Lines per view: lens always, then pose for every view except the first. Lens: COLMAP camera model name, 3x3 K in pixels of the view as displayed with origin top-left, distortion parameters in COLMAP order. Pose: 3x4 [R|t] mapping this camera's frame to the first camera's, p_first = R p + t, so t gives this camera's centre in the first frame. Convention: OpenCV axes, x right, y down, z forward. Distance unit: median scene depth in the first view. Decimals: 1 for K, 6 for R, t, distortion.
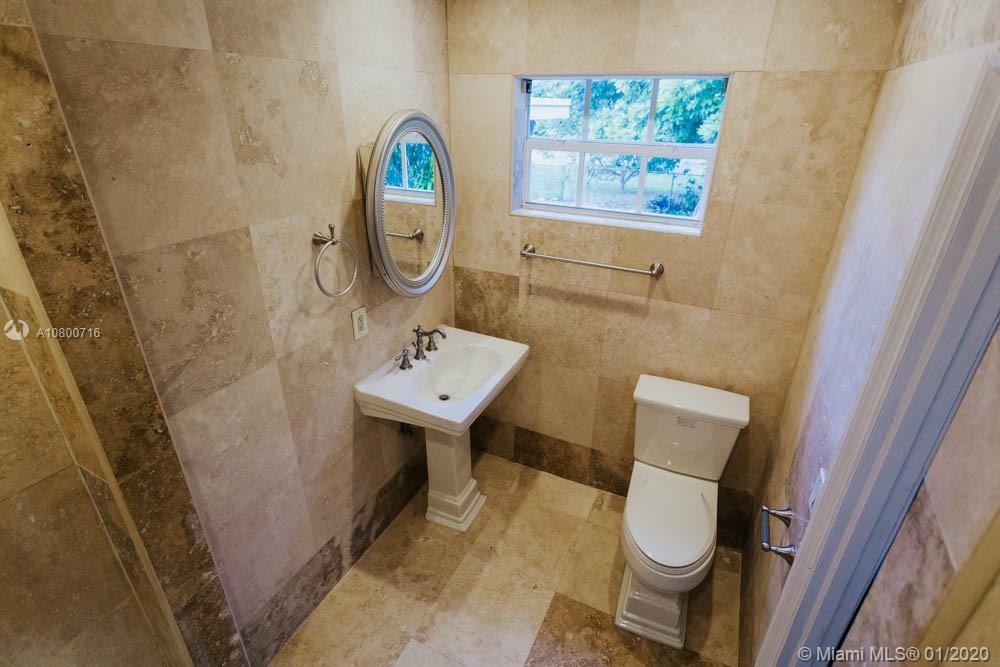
lens RADIAL K [[502.5, 0, 500.0], [0, 502.5, 333.5], [0, 0, 1]] dist [0.000186, 0.000091]
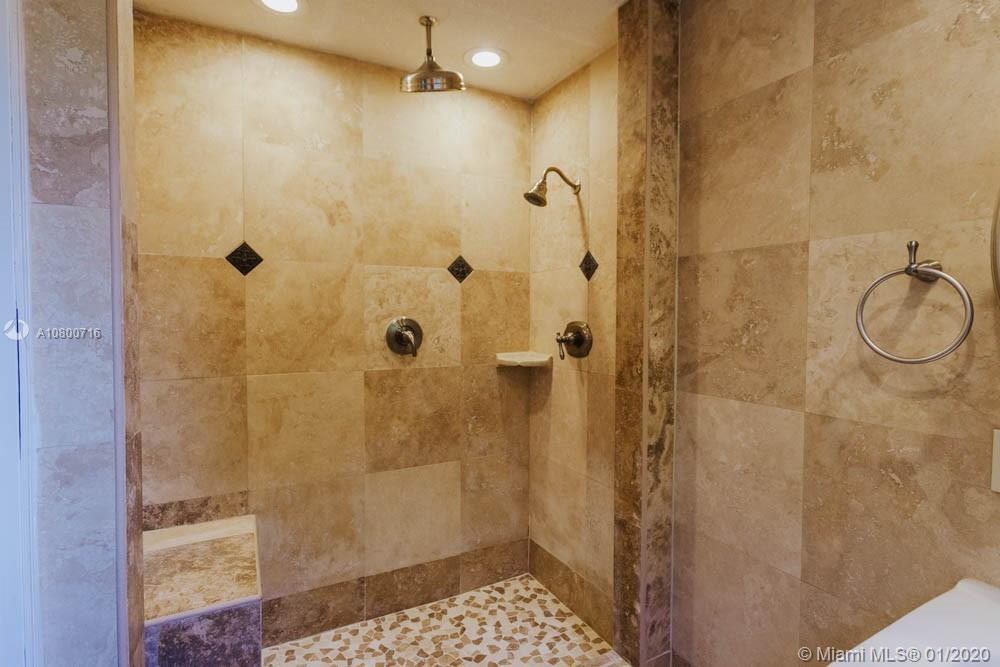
lens RADIAL K [[493.2, 0, 500.0], [0, 493.2, 333.5], [0, 0, 1]] dist [0.000477, 0.000296]
pose [[-0.596513, 0.011896, -0.802515, 0.548353], [-0.358567, 0.890608, 0.279726, -0.121260], [0.718054, 0.454615, -0.526994, 1.190936]]
